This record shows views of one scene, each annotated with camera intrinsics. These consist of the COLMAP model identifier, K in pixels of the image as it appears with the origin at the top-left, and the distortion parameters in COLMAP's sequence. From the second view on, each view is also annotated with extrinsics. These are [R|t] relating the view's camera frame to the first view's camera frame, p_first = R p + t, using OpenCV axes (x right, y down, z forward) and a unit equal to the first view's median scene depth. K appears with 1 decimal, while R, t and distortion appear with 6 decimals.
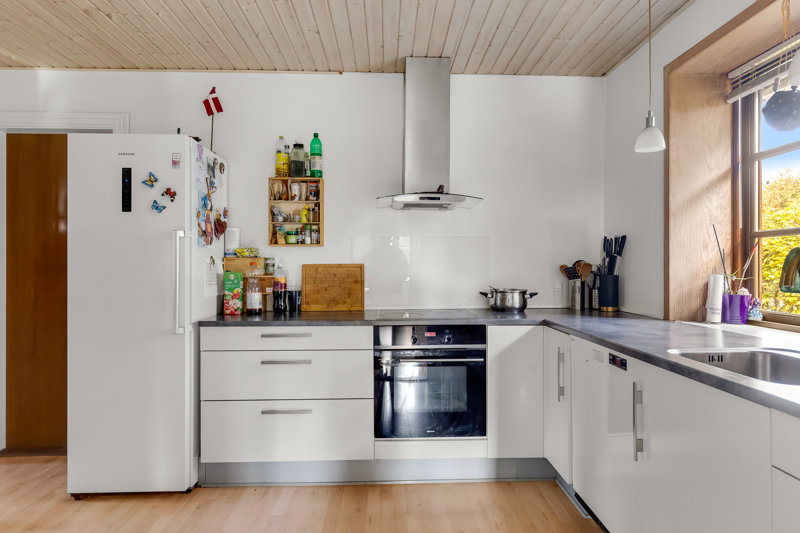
lens RADIAL K [[490.0, 0, 403.0], [0, 490.0, 264.8], [0, 0, 1]] dist [0.010380, 0.000706]
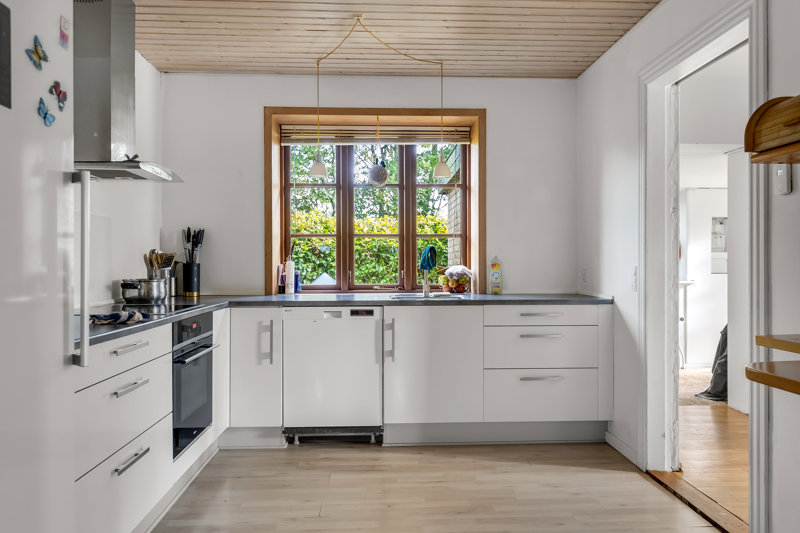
lens RADIAL K [[582.1, 0, 400.6], [0, 582.1, 266.0], [0, 0, 1]] dist [-0.011561, -0.002670]
pose [[-0.009626, 0.000933, 0.999953, -1.073949], [0.003286, 0.999994, -0.000902, 0.035144], [-0.999948, 0.003277, -0.009629, 0.653761]]
